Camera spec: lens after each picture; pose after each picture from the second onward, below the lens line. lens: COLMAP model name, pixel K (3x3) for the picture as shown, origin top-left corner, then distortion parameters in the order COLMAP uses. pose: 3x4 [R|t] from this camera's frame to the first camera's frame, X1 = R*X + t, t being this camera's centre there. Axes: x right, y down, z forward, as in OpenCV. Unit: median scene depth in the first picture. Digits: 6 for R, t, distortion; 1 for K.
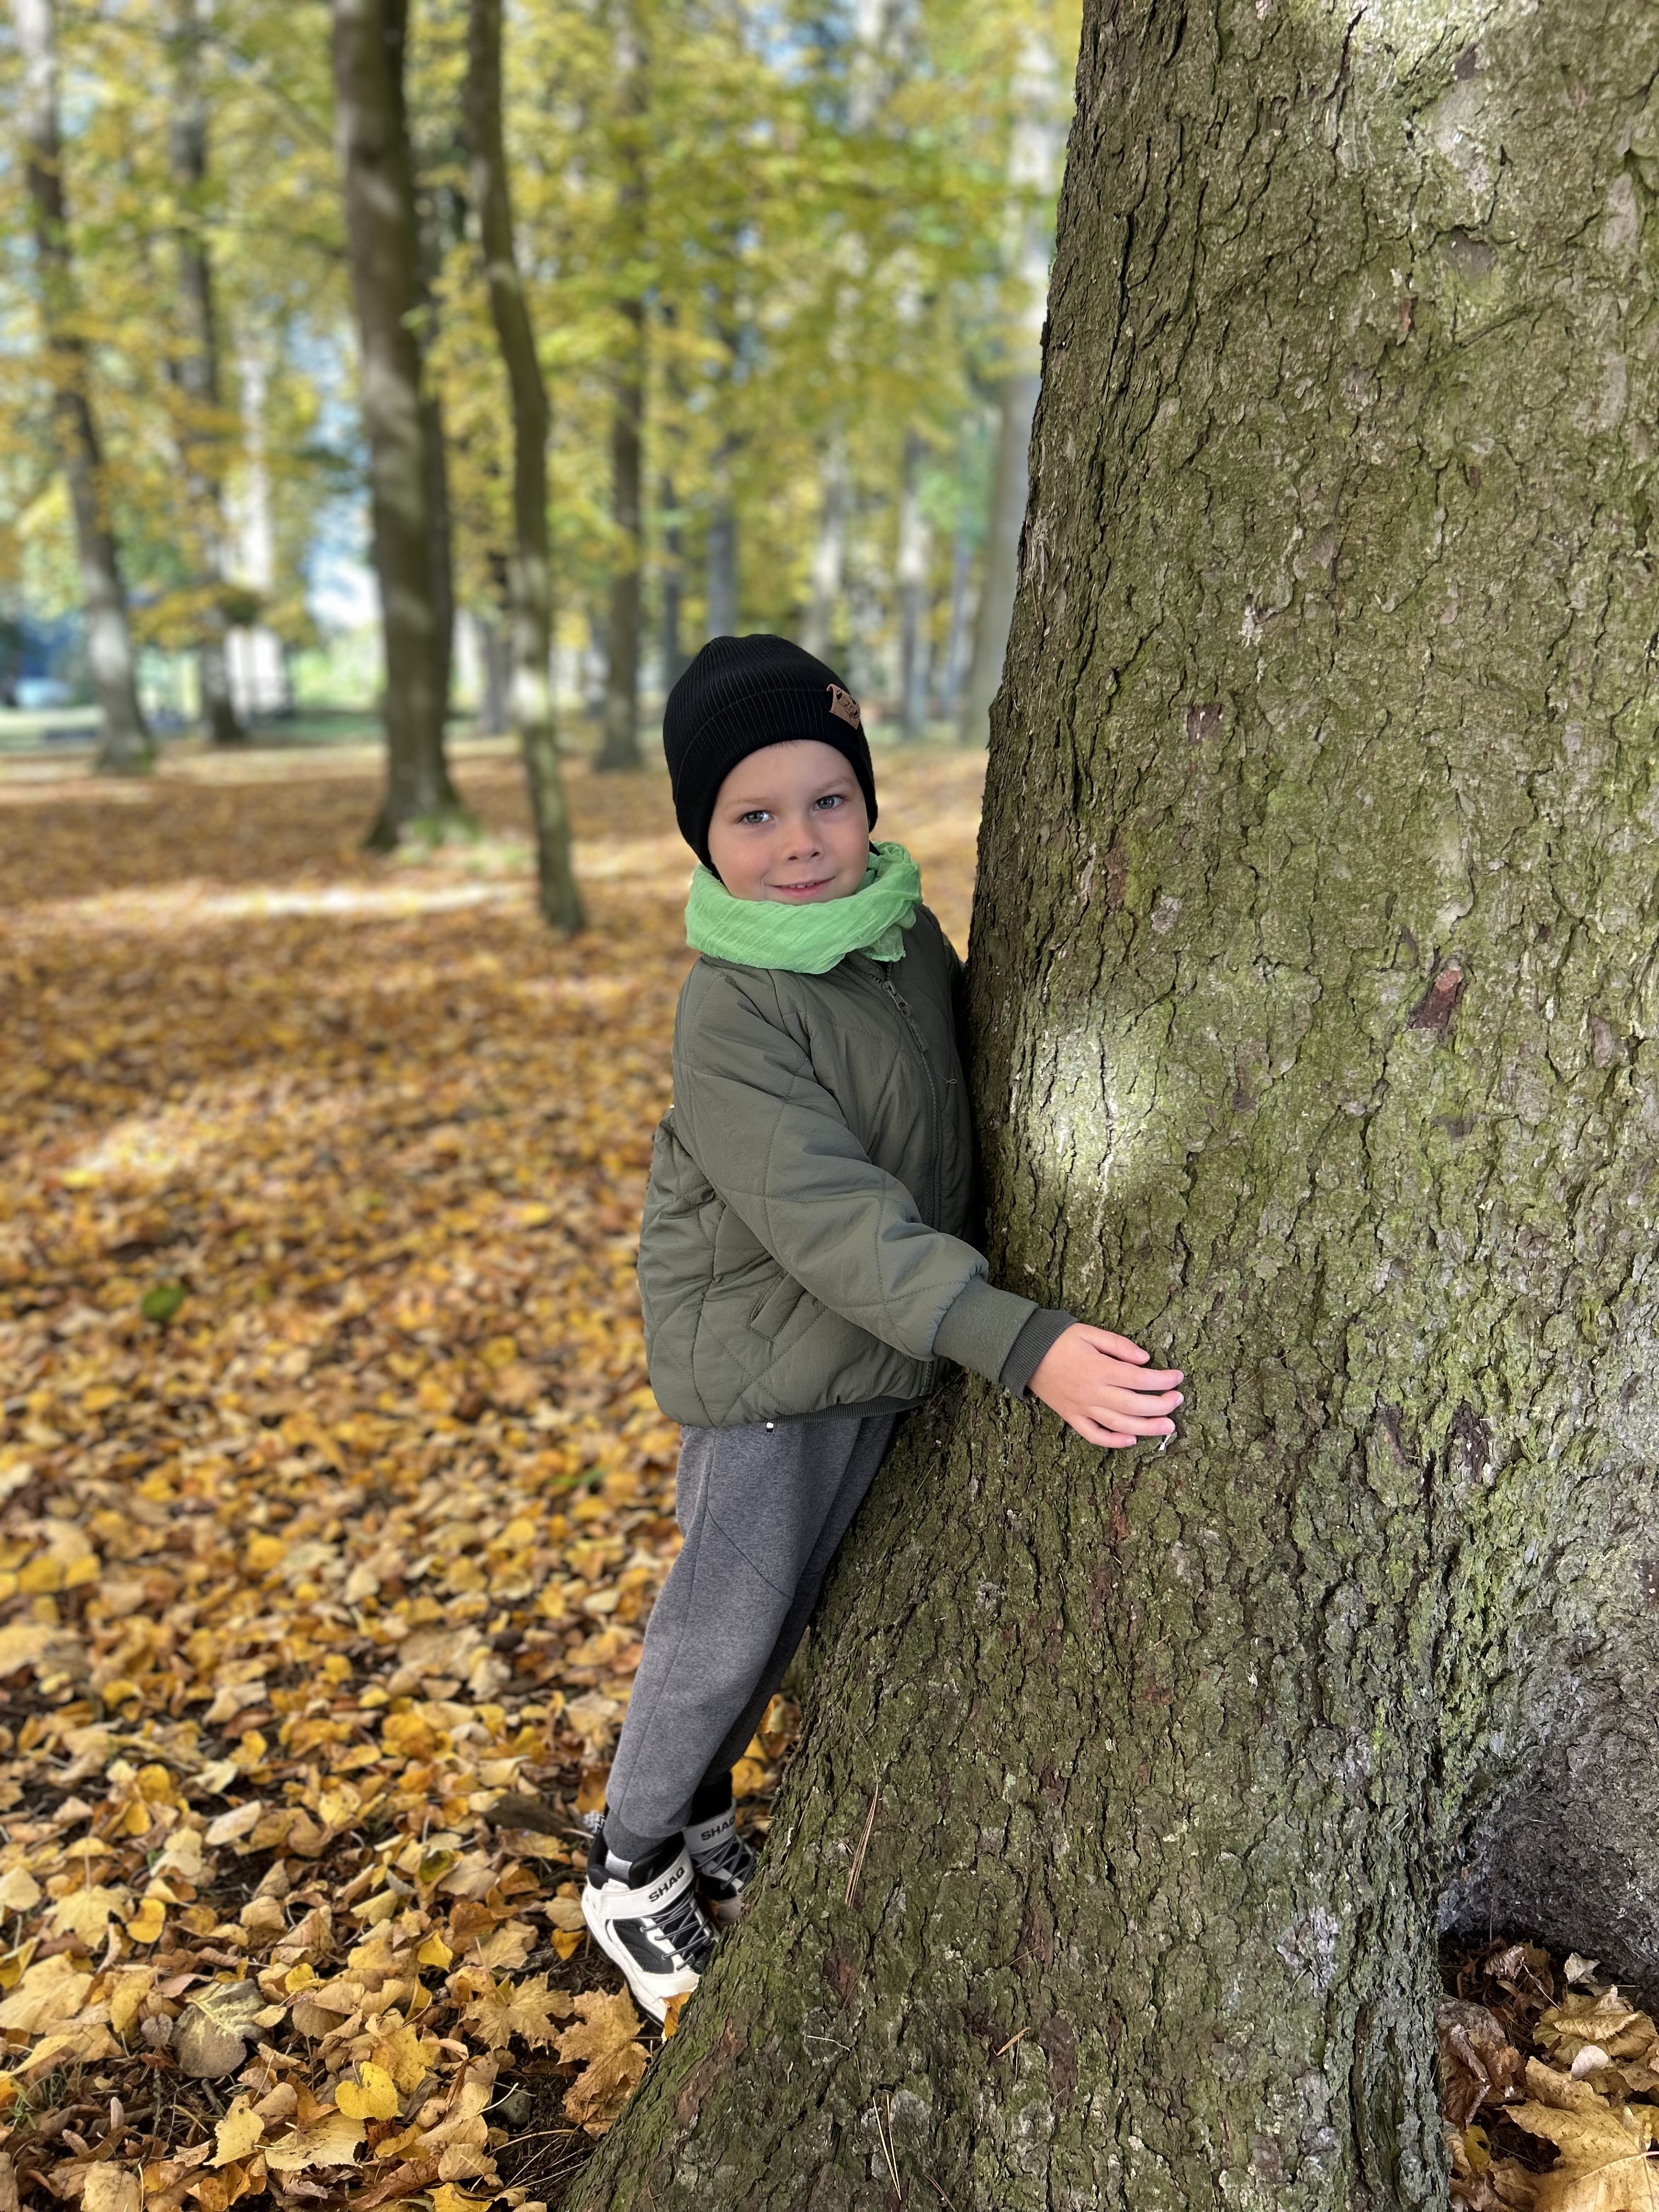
lens RADIAL K [[1669.9, 0, 822.5], [0, 1669.9, 1107.8], [0, 0, 1]] dist [0.034487, -0.045000]
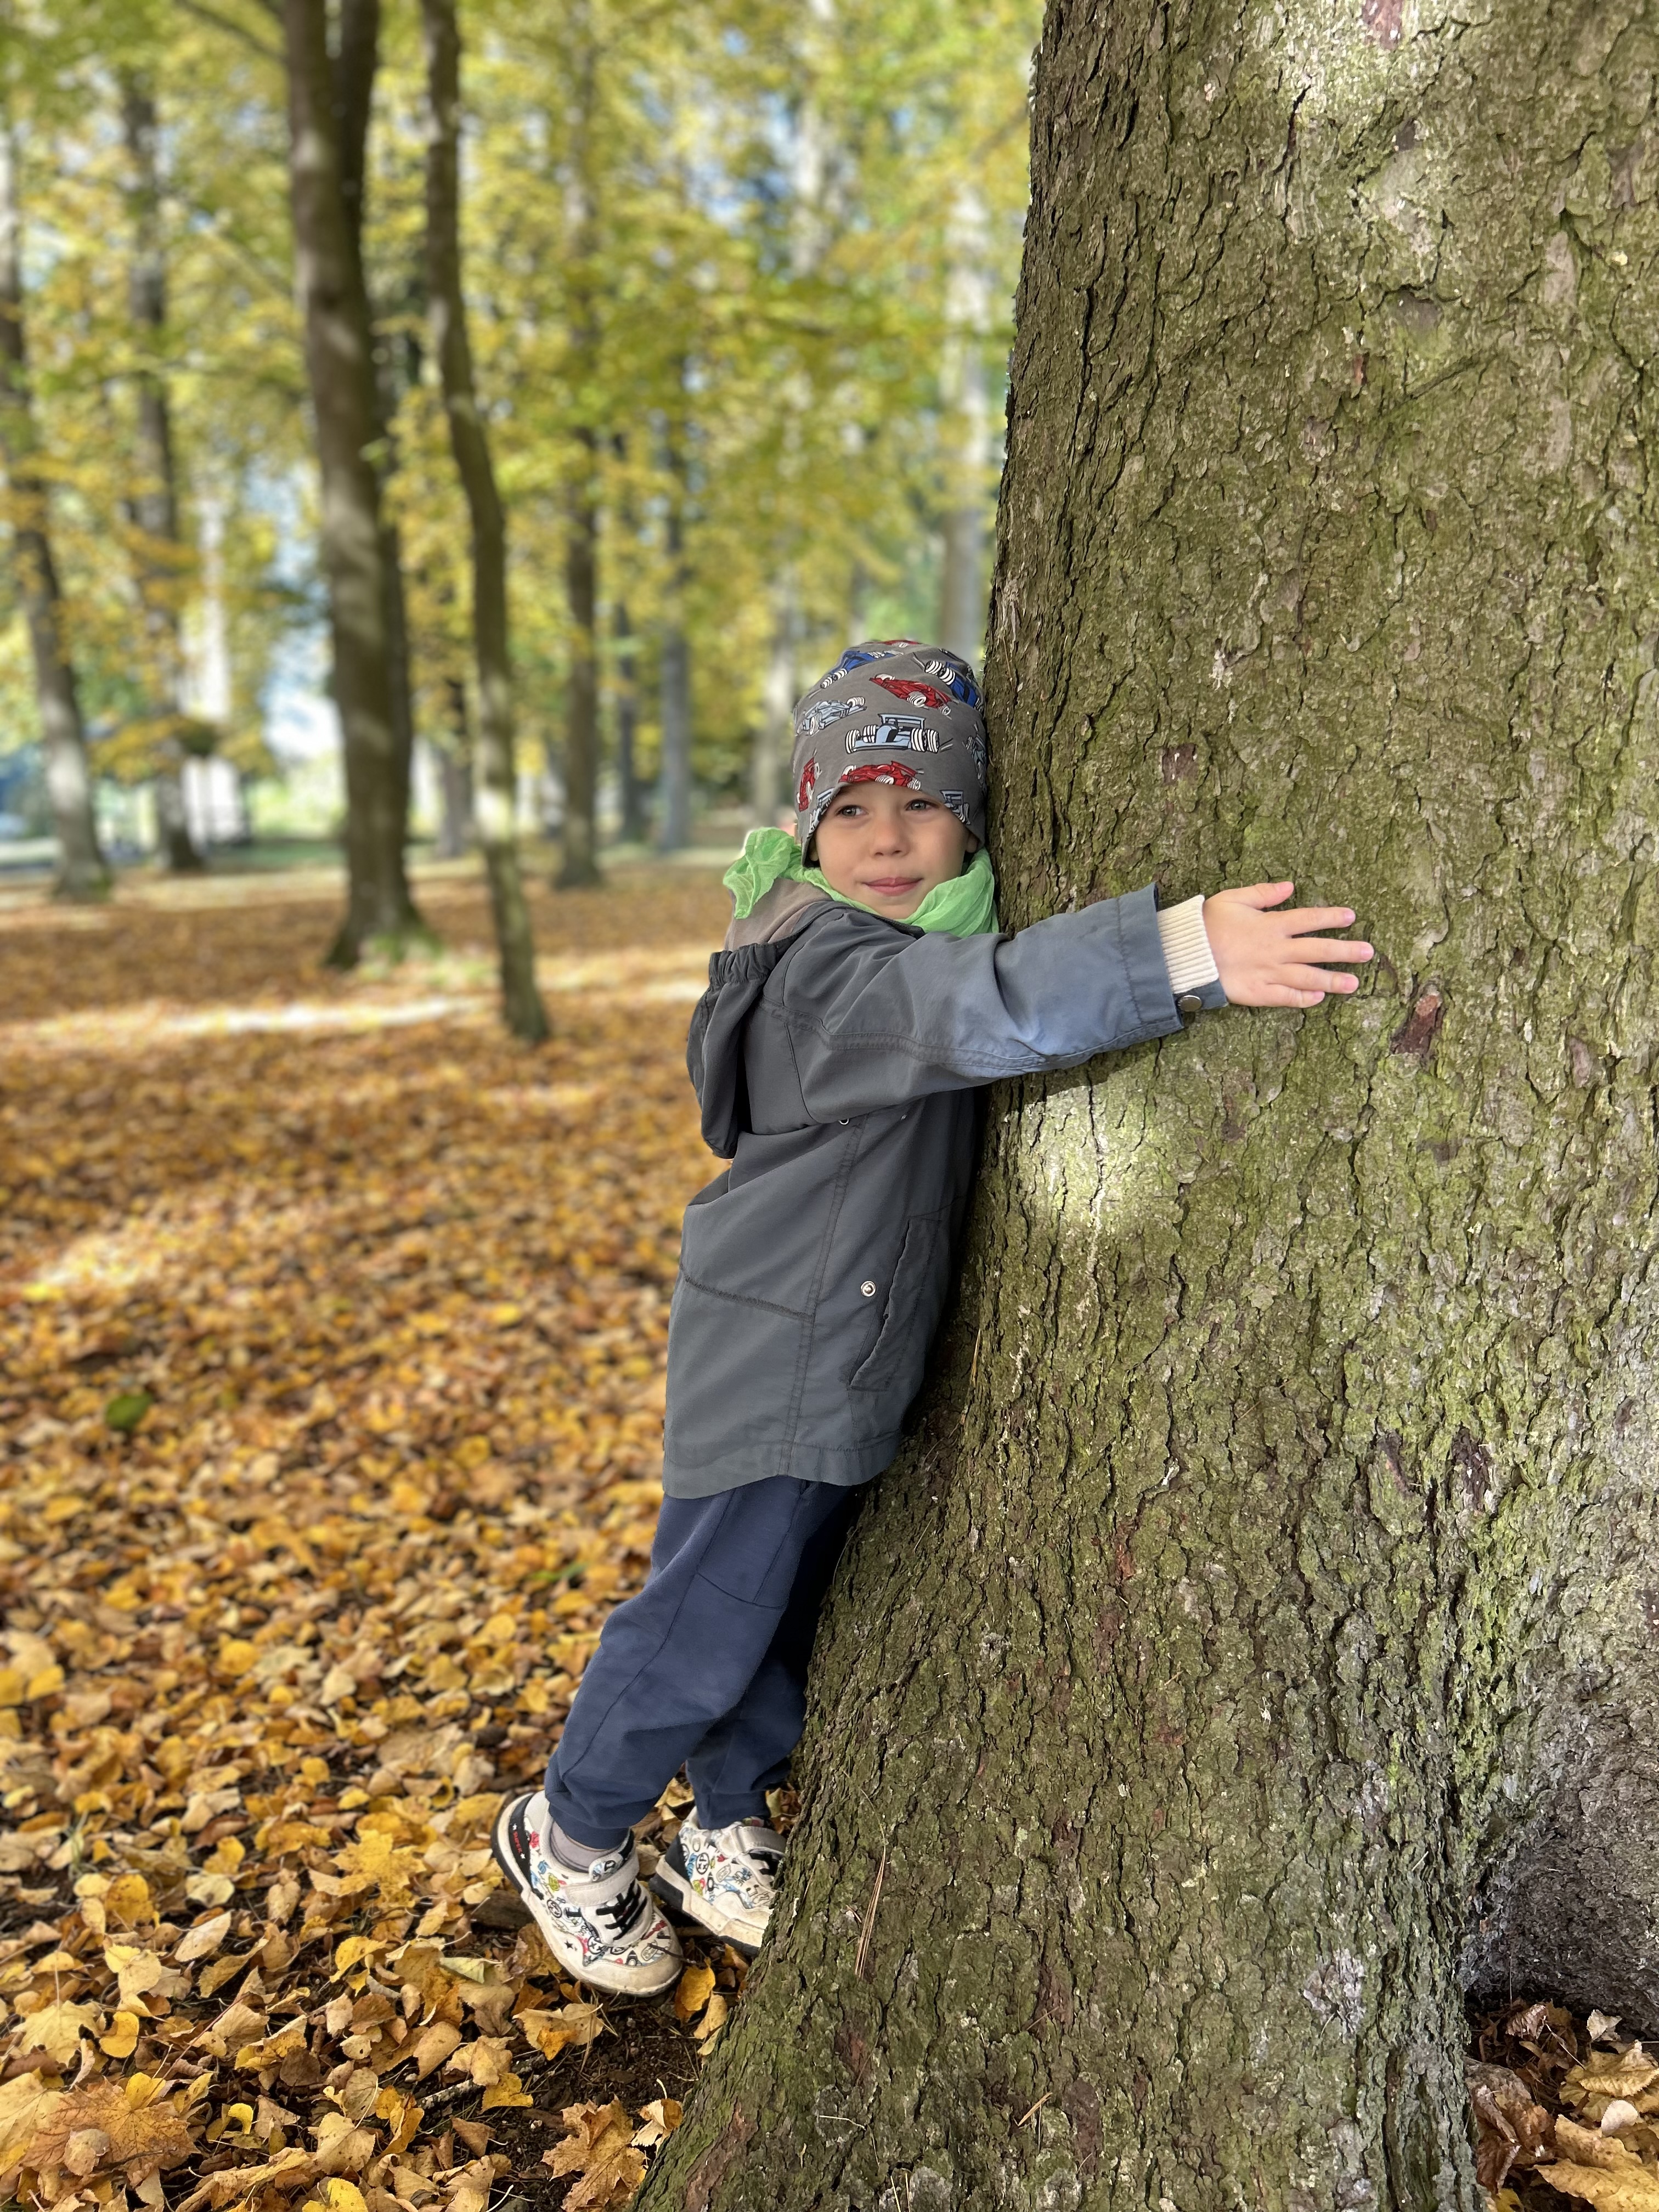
lens RADIAL K [[1669.9, 0, 827.4], [0, 1669.9, 1104.9], [0, 0, 1]] dist [0.034487, -0.045000]
pose [[0.999393, -0.021864, 0.027123, -0.018560], [0.023724, 0.997247, -0.070258, 0.042726], [-0.025512, 0.070859, 0.997160, -0.002224]]
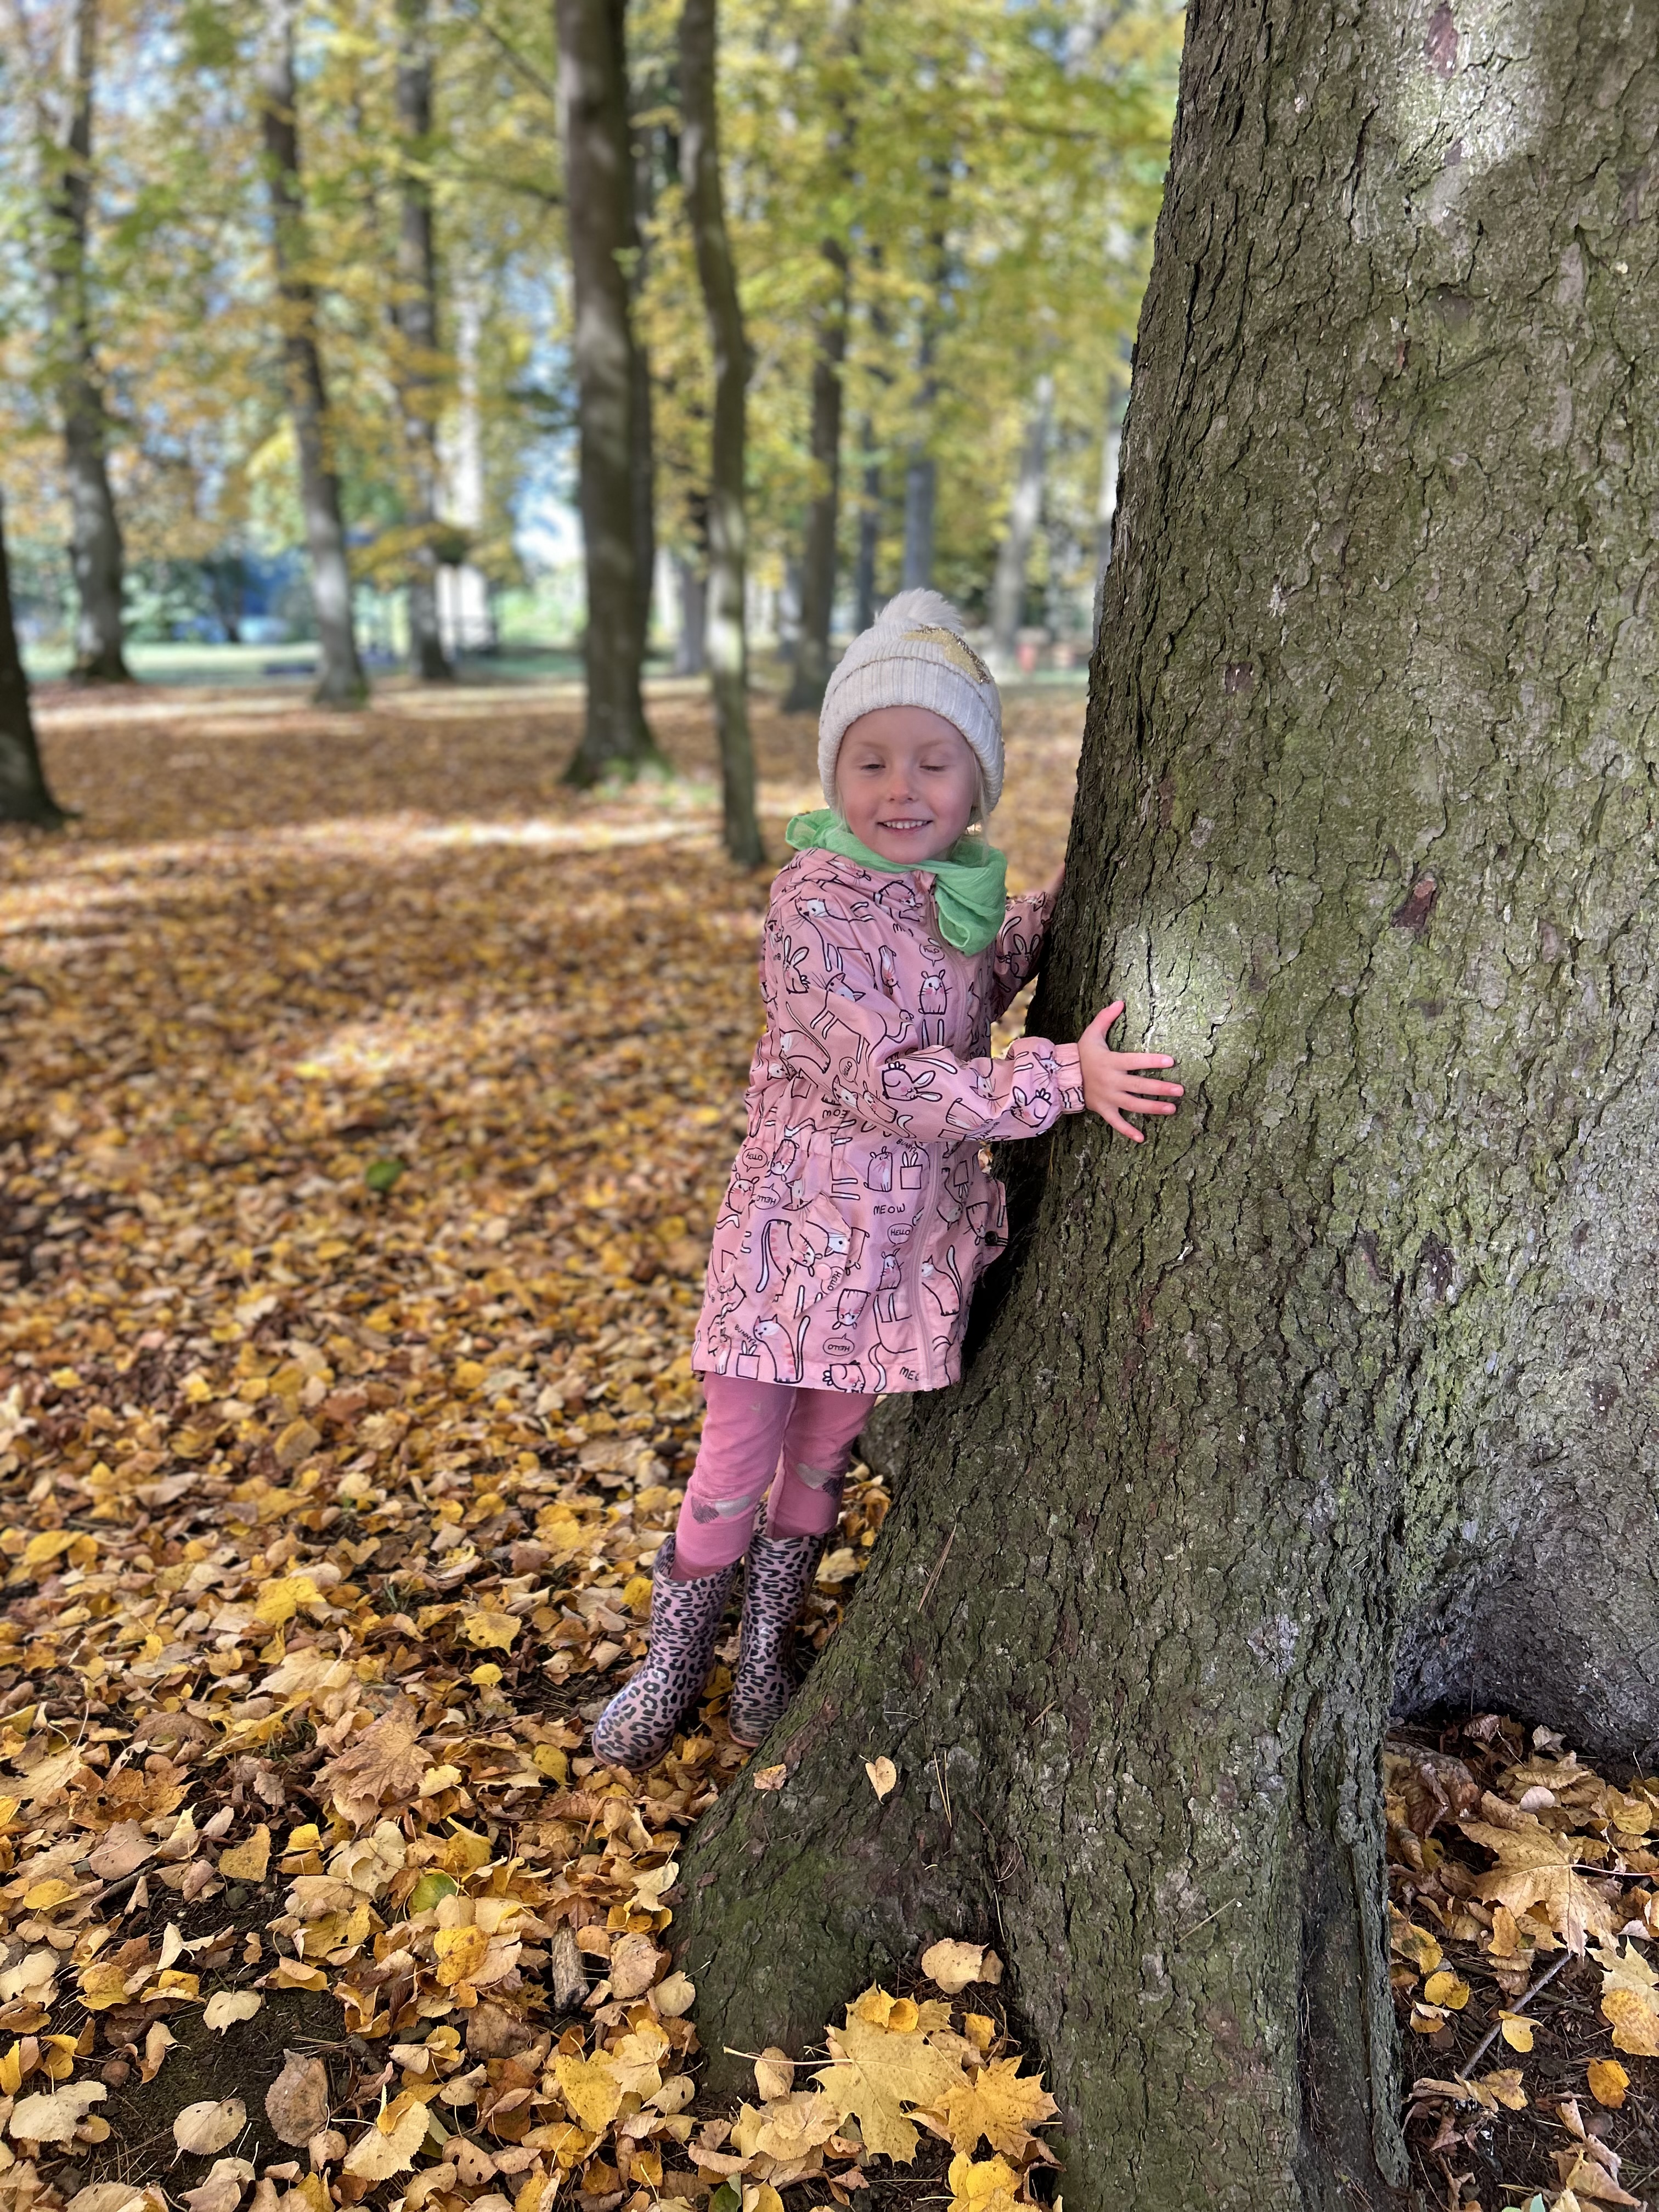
lens RADIAL K [[1669.9, 0, 830.0], [0, 1669.9, 1110.2], [0, 0, 1]] dist [0.034487, -0.045000]
pose [[0.994069, 0.038981, -0.101521, 0.060528], [-0.035488, 0.998722, 0.035988, 0.053478], [0.102794, -0.032172, 0.994182, -0.263022]]
